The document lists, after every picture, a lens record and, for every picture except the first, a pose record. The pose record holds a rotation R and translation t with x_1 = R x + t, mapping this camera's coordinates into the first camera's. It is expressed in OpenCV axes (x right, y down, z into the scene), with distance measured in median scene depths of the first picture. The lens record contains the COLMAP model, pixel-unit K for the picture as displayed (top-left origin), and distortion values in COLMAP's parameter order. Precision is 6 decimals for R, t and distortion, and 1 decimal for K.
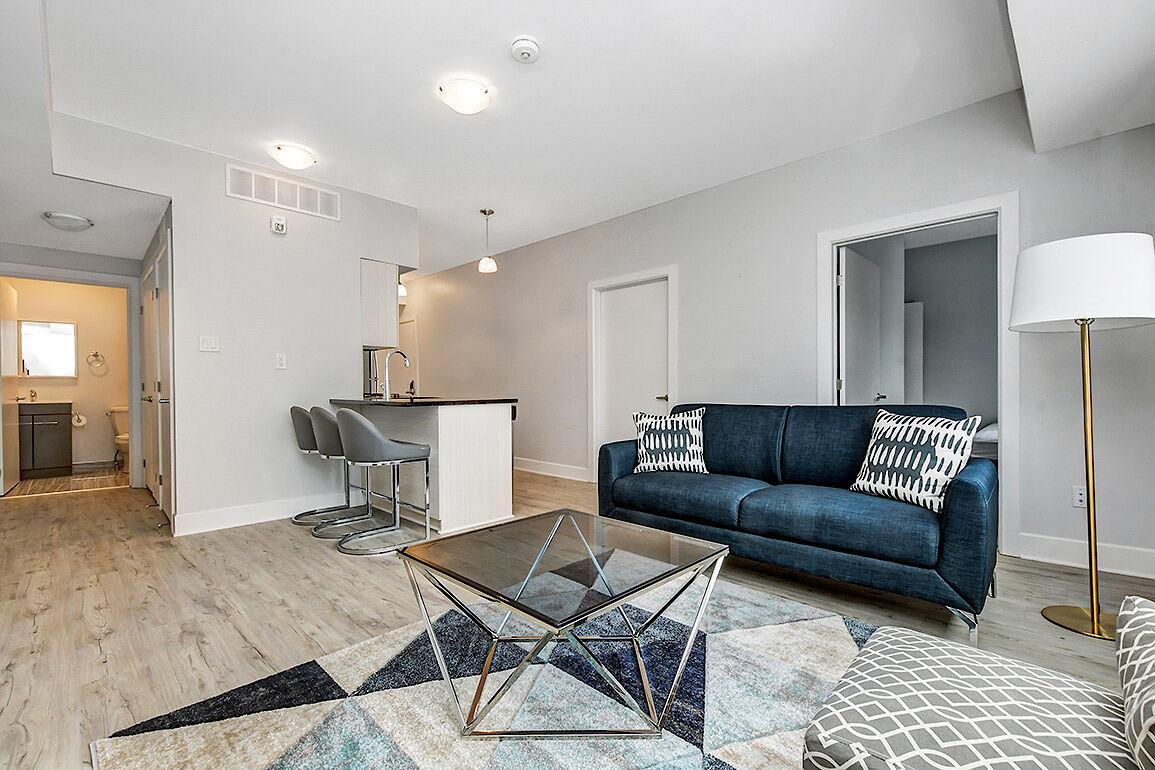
lens RADIAL K [[503.8, 0, 585.3], [0, 503.8, 386.4], [0, 0, 1]] dist [0.016002, -0.007128]
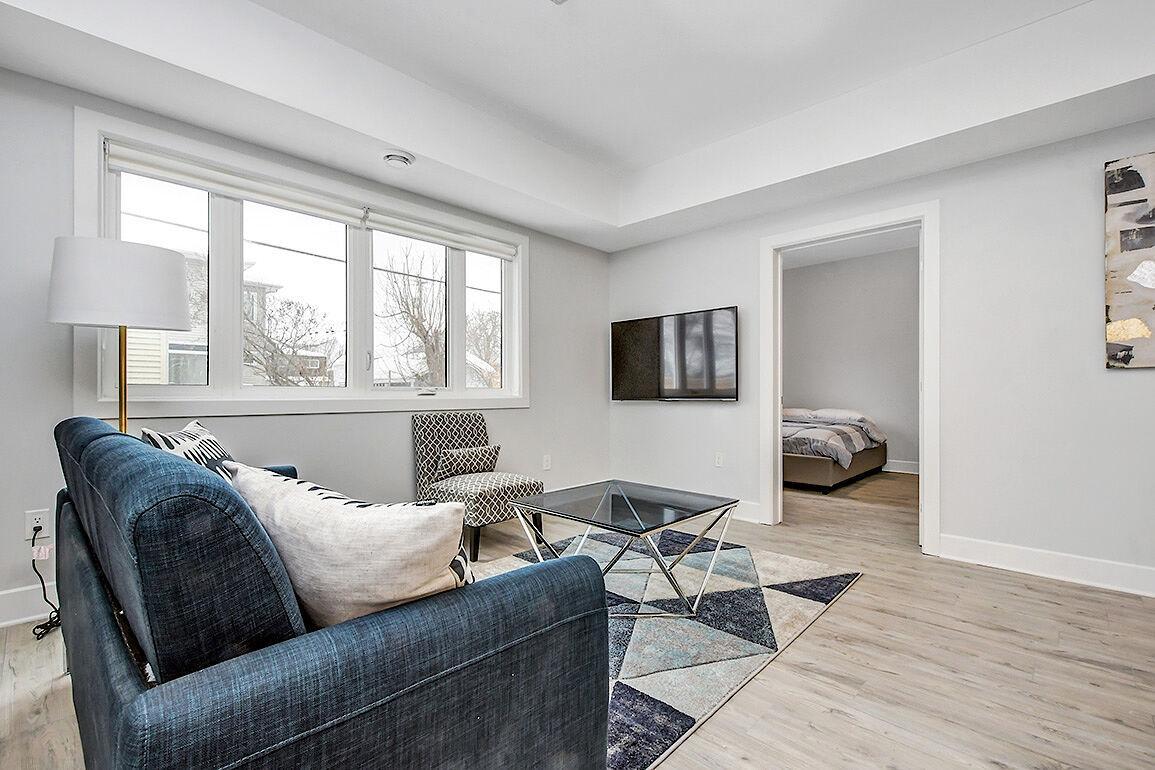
lens RADIAL K [[503.8, 0, 580.0], [0, 503.8, 387.2], [0, 0, 1]] dist [0.016002, -0.007128]
pose [[-0.999901, 0.004191, -0.013446, 0.052501], [0.004185, 0.999991, 0.000545, 0.004169], [0.013448, 0.000488, -0.999909, 1.541912]]
